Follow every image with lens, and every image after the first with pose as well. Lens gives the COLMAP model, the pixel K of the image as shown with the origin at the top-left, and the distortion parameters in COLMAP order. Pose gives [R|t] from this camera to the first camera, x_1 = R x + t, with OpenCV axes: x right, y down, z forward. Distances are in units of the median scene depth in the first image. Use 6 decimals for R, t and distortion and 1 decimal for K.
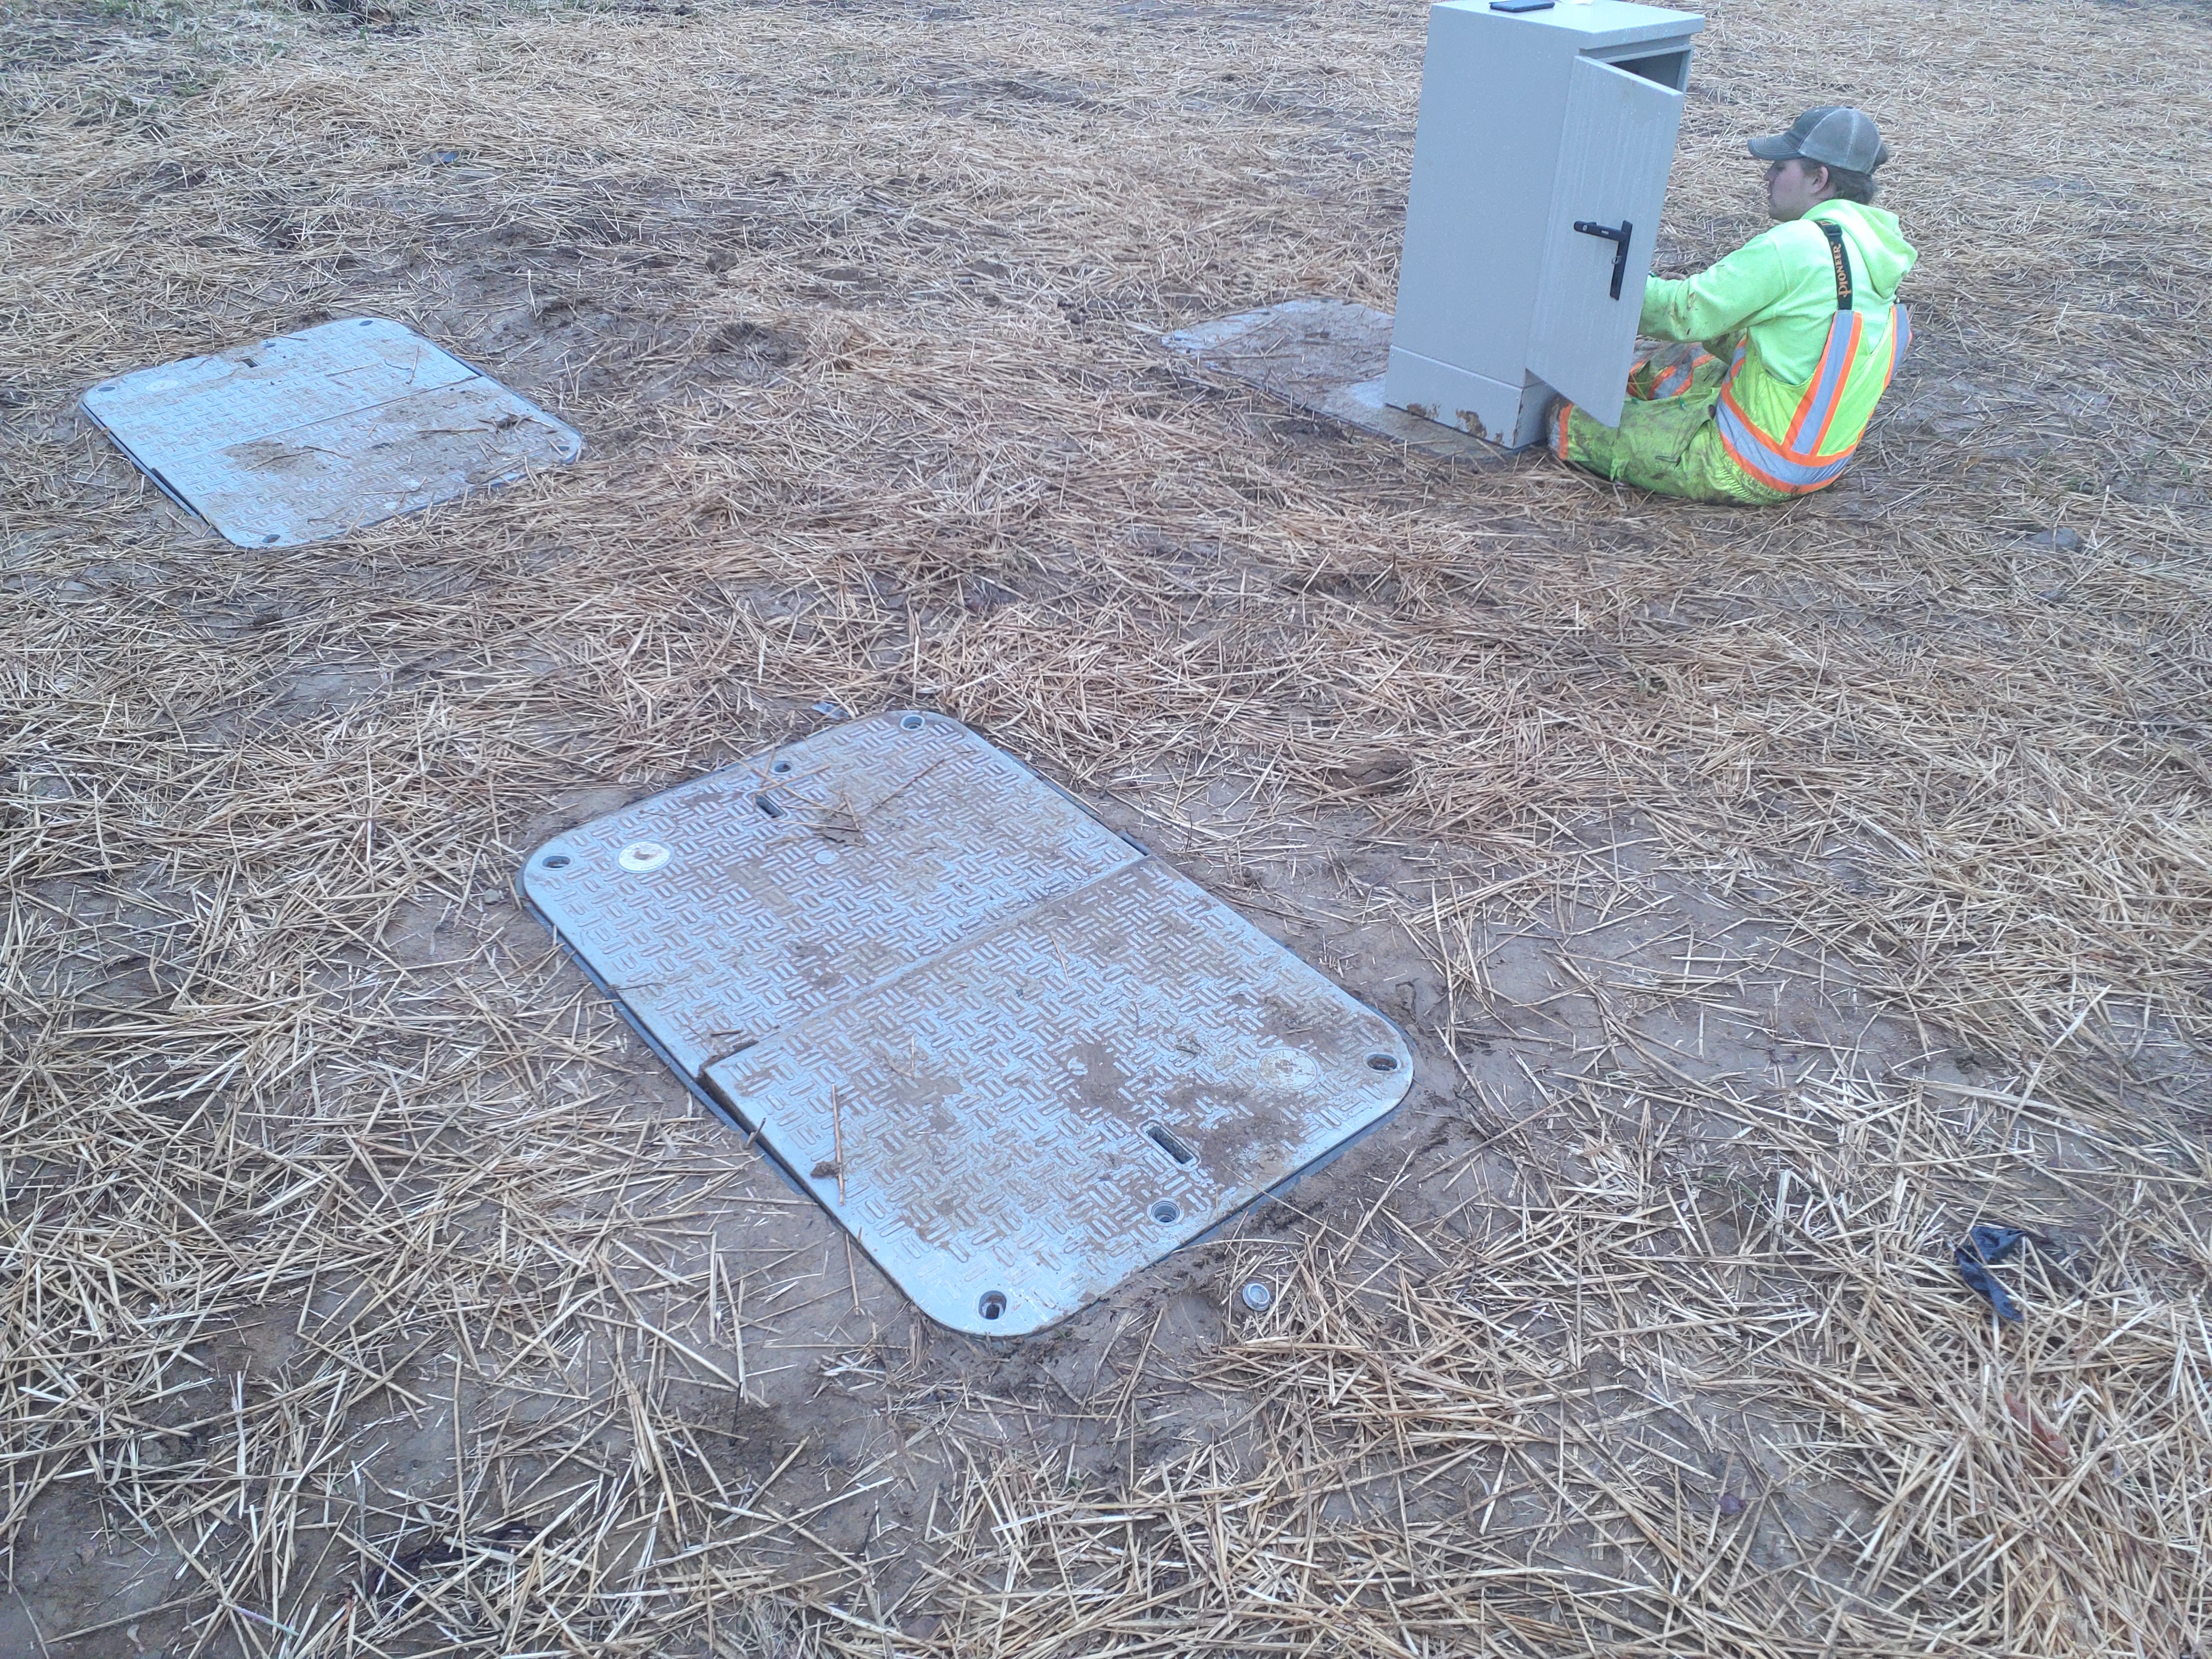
lens RADIAL K [[1664.5, 0, 1113.1], [0, 1664.5, 821.5], [0, 0, 1]] dist [0.042538, -0.002675]
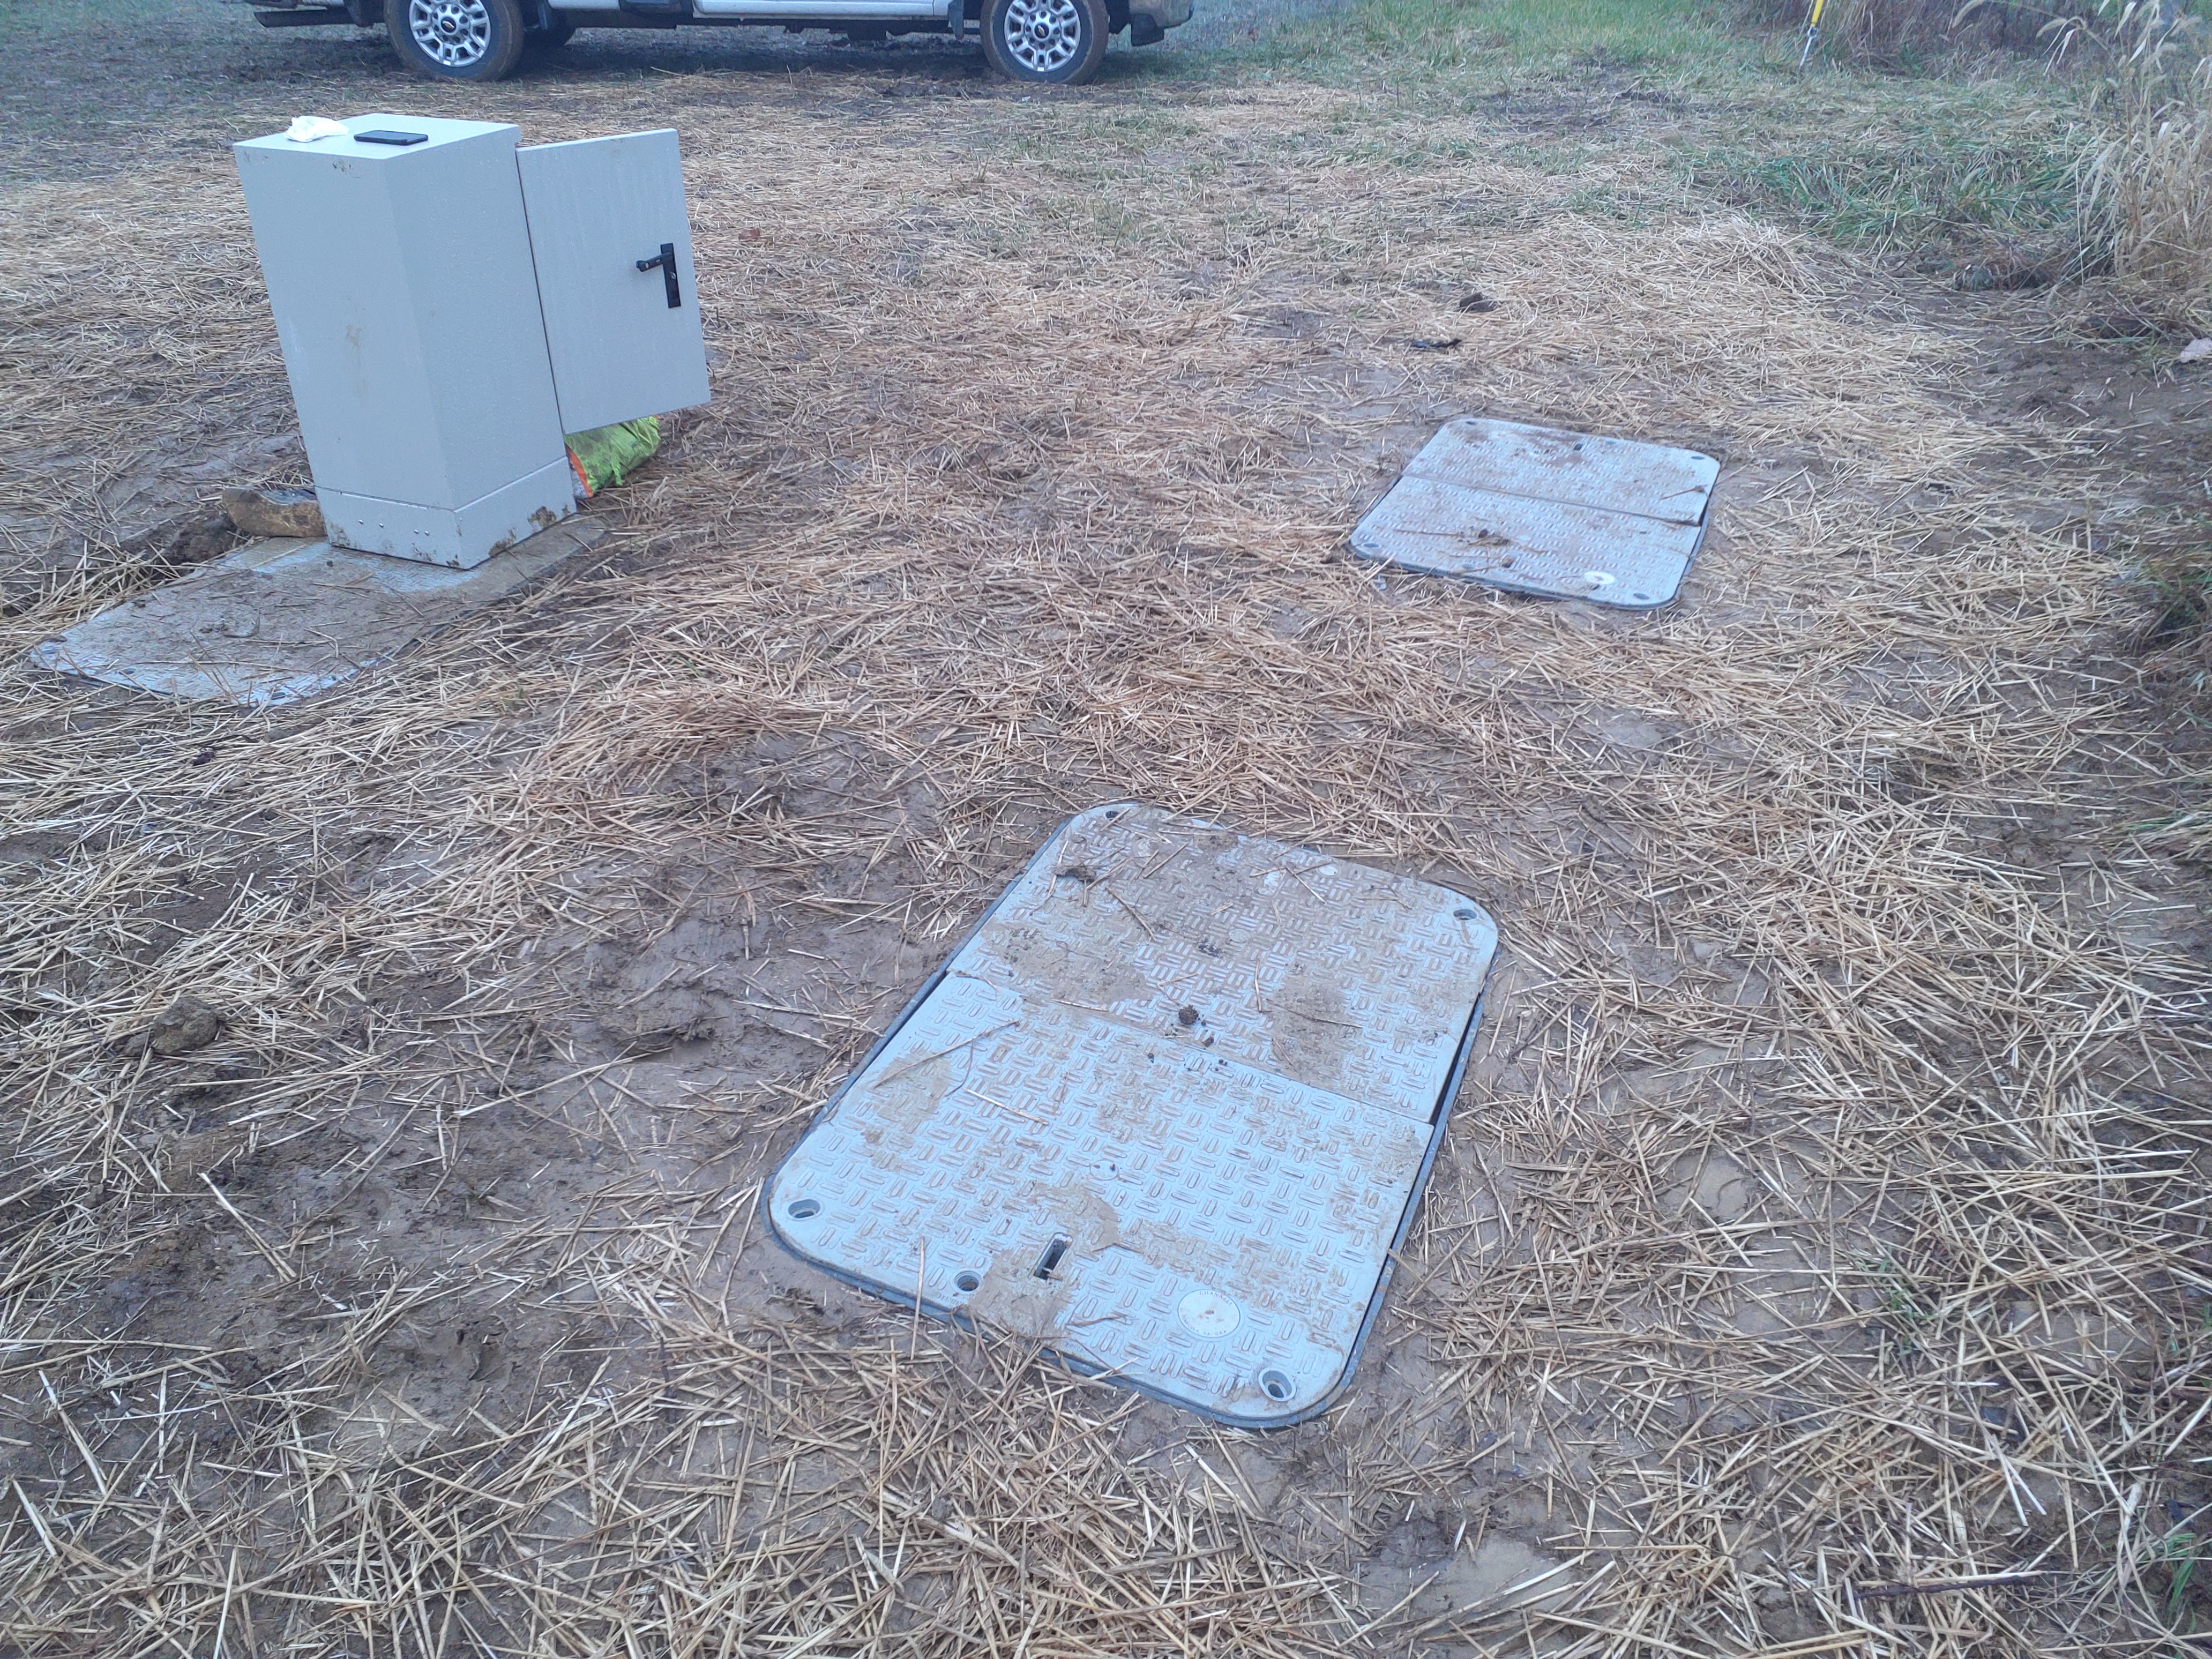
lens RADIAL K [[1664.5, 0, 1111.2], [0, 1664.5, 836.2], [0, 0, 1]] dist [0.042538, -0.002675]
pose [[-0.439720, -0.498652, 0.746989, -0.884621], [0.484923, 0.568249, 0.664788, -0.710252], [-0.755974, 0.654552, -0.008063, 0.972529]]
